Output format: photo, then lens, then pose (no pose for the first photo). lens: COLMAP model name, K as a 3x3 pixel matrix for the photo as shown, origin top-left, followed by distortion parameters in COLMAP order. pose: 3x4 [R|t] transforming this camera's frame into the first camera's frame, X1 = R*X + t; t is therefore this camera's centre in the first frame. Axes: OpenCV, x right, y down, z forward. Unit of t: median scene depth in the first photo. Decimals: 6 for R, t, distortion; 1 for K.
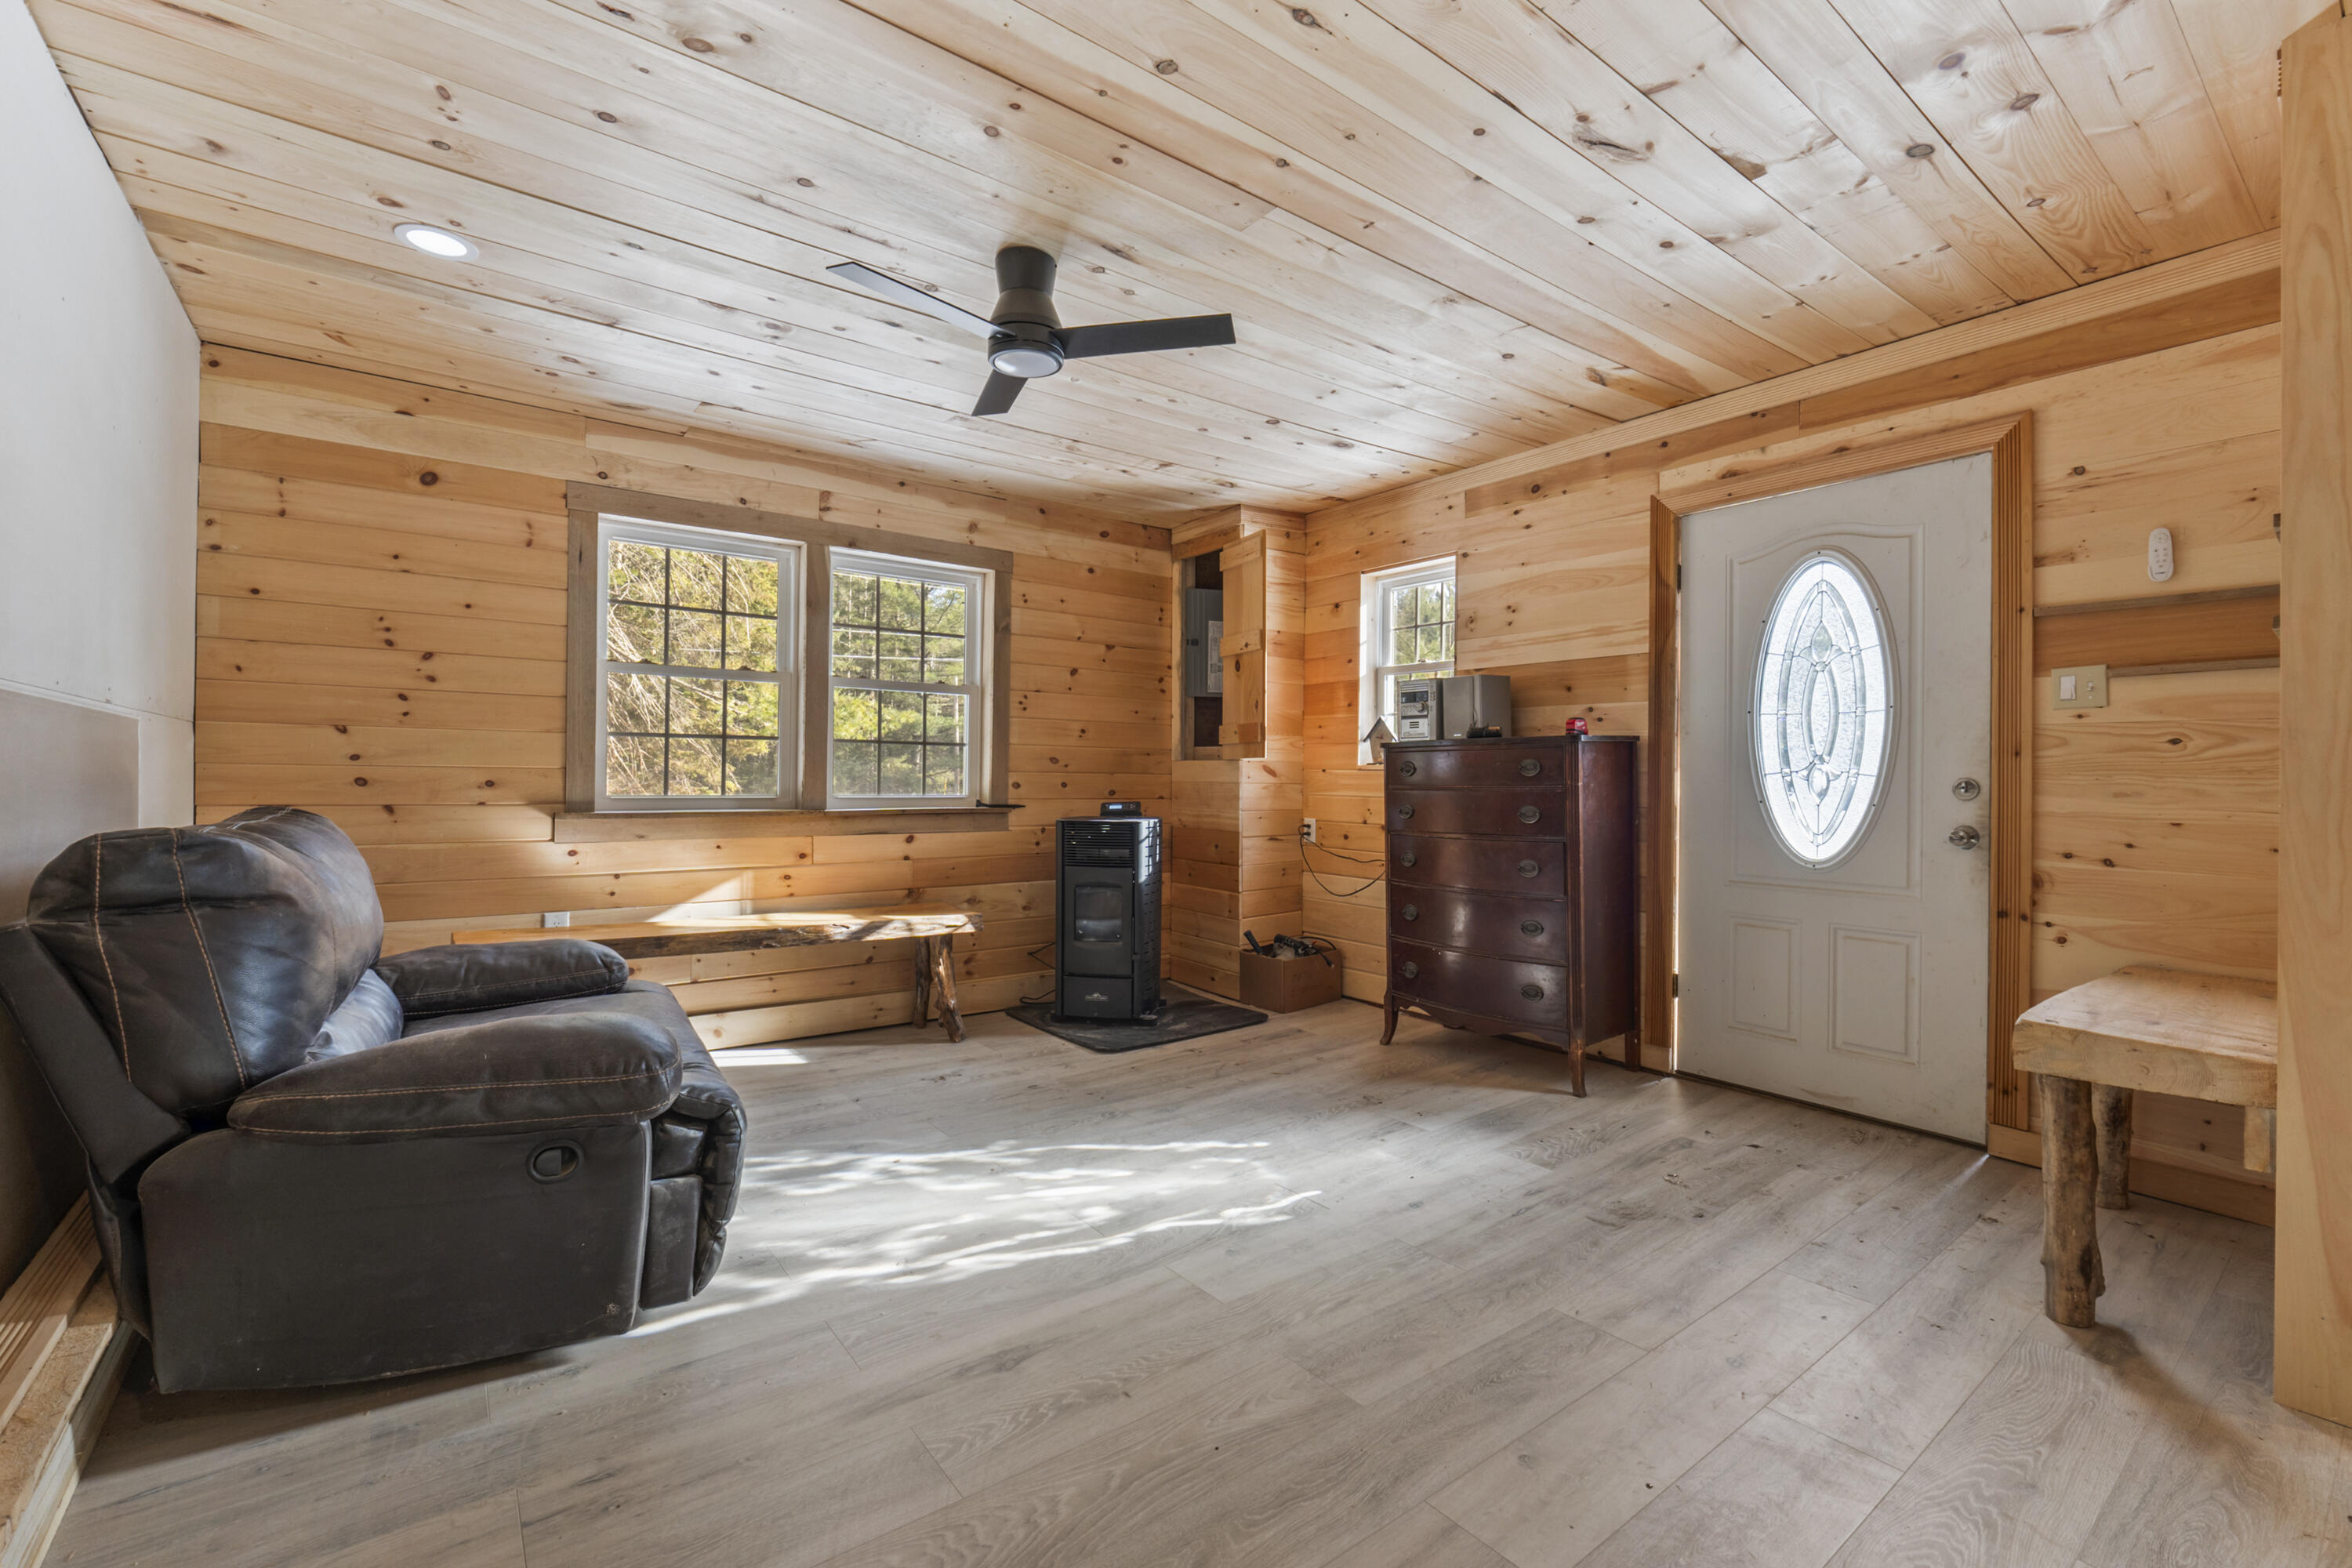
lens RADIAL K [[1005.7, 0, 1169.7], [0, 1005.7, 771.9], [0, 0, 1]] dist [-0.001818, -0.000103]
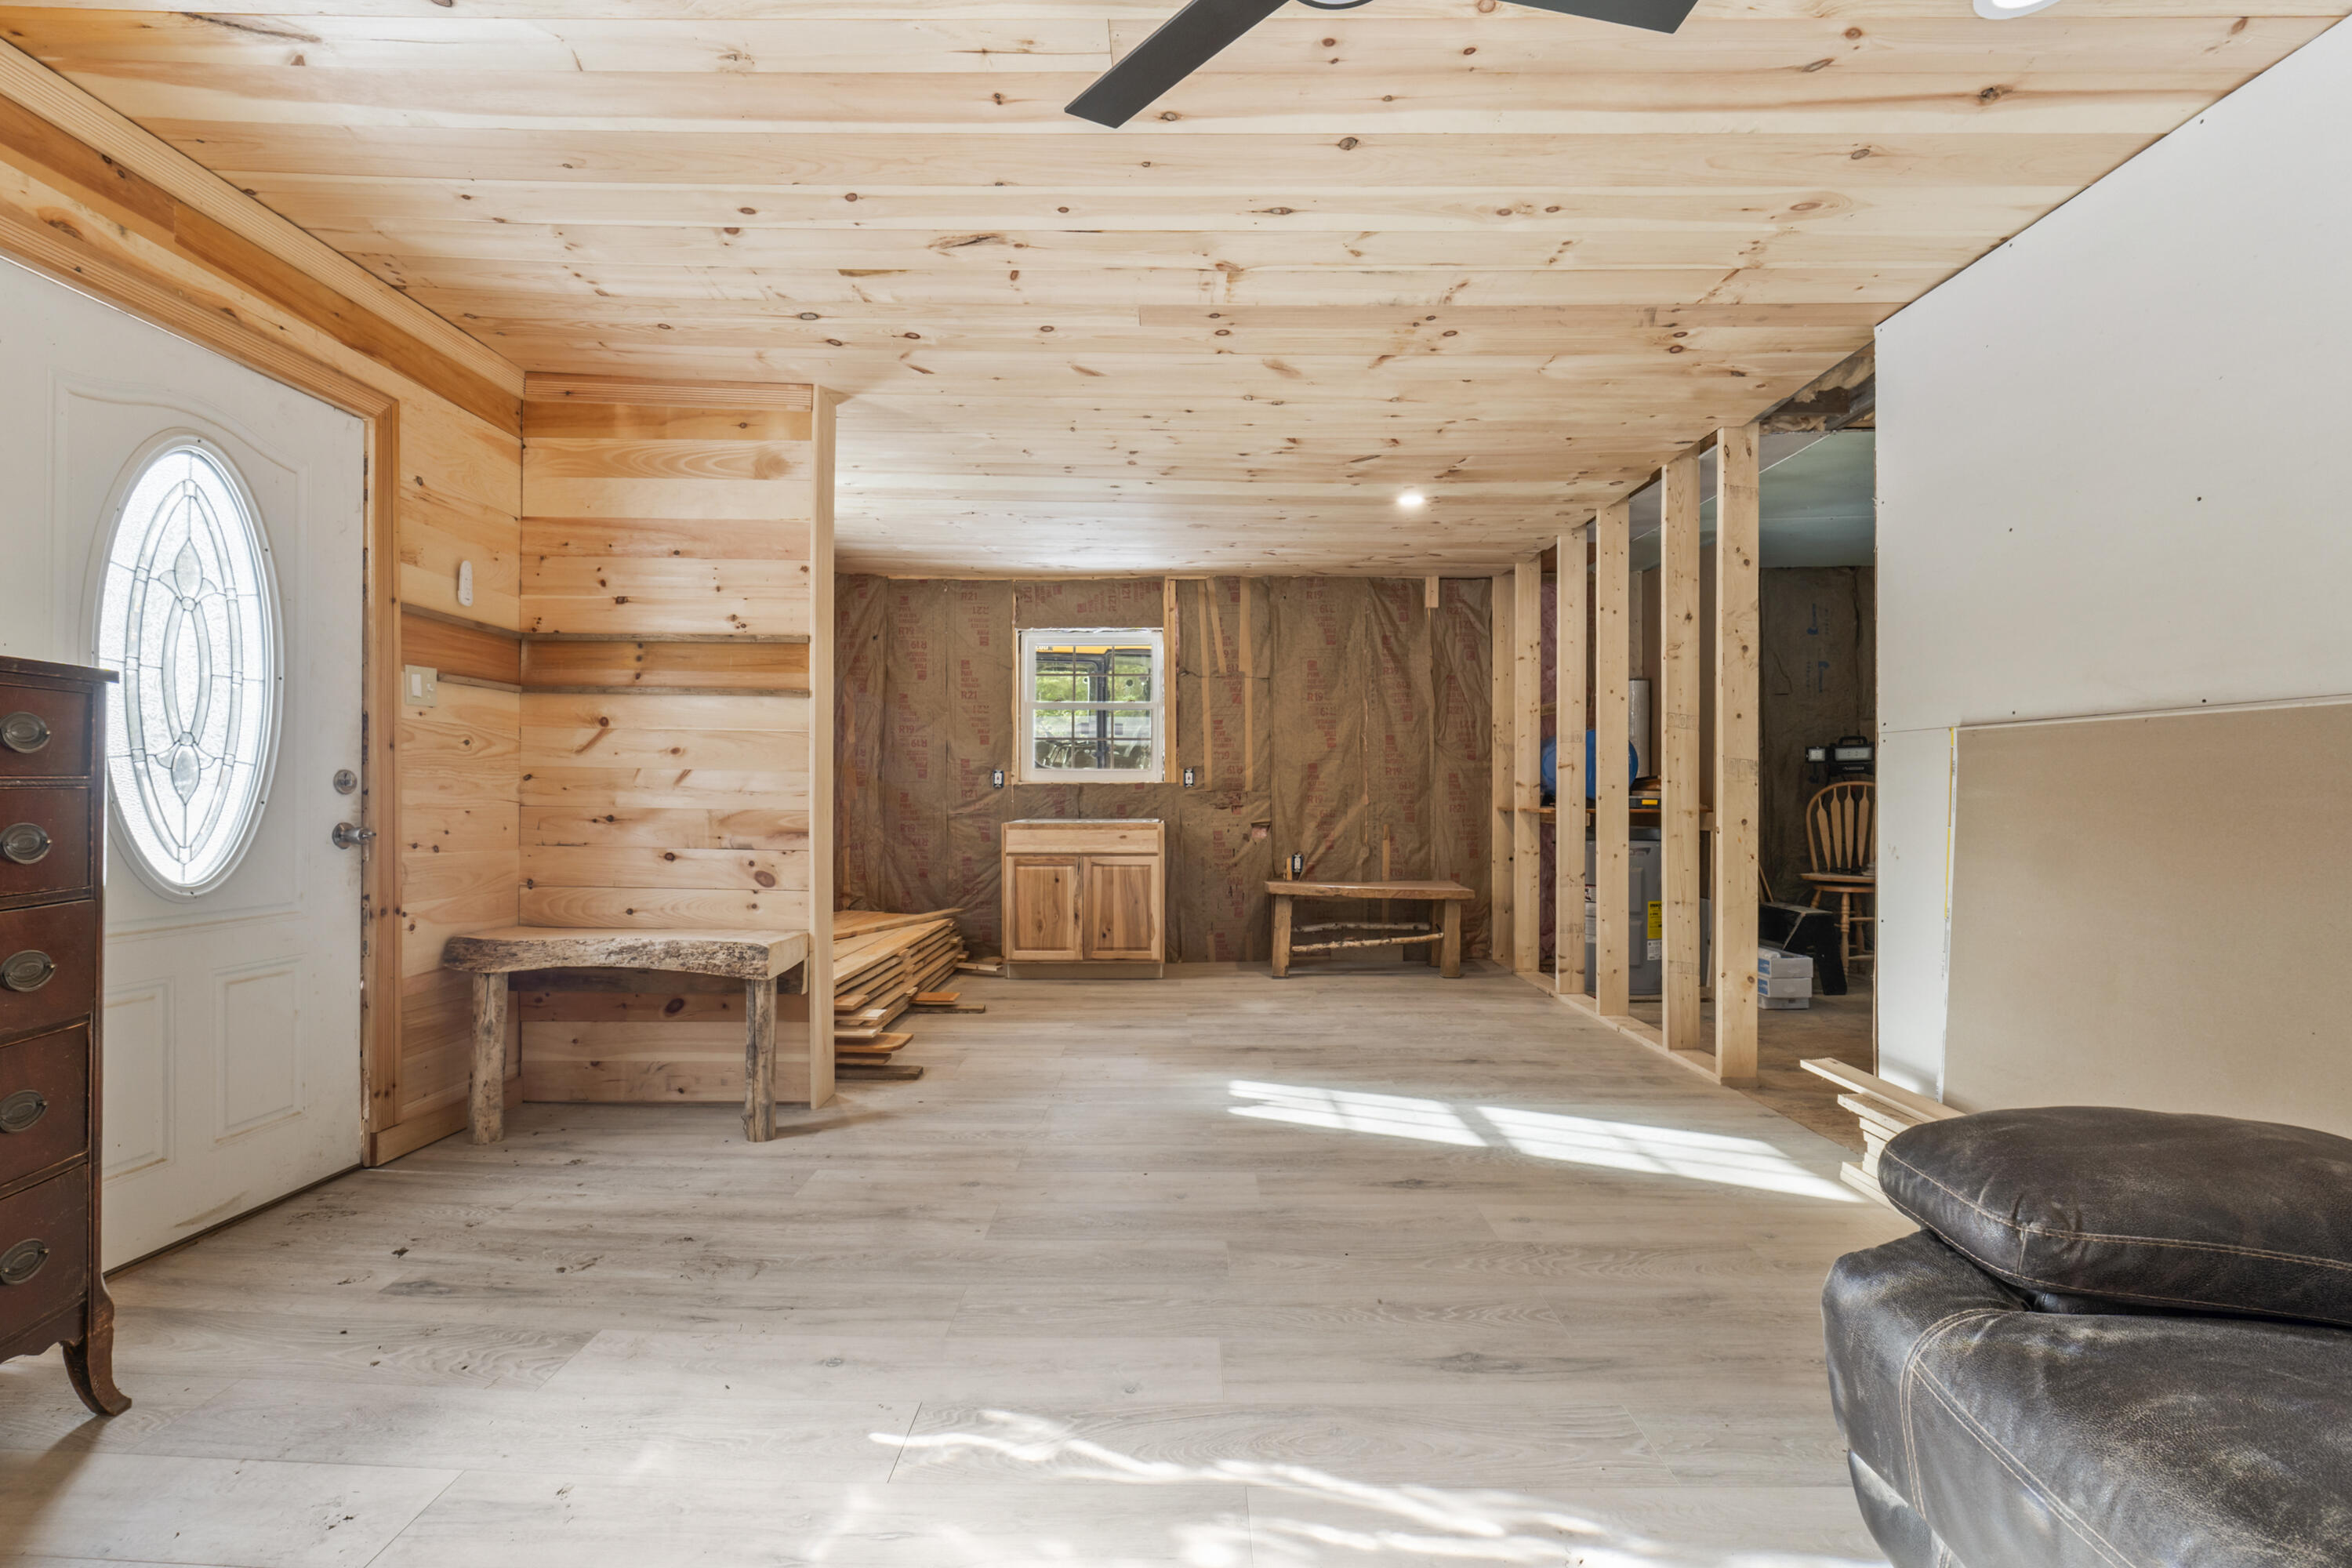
lens RADIAL K [[977.0, 0, 1170.5], [0, 977.0, 795.2], [0, 0, 1]] dist [-0.013136, 0.000066]
pose [[-0.790784, -0.012207, 0.611973, -0.356087], [-0.016566, 0.999862, -0.001462, 0.019670], [-0.611871, -0.011295, -0.790877, 1.356997]]
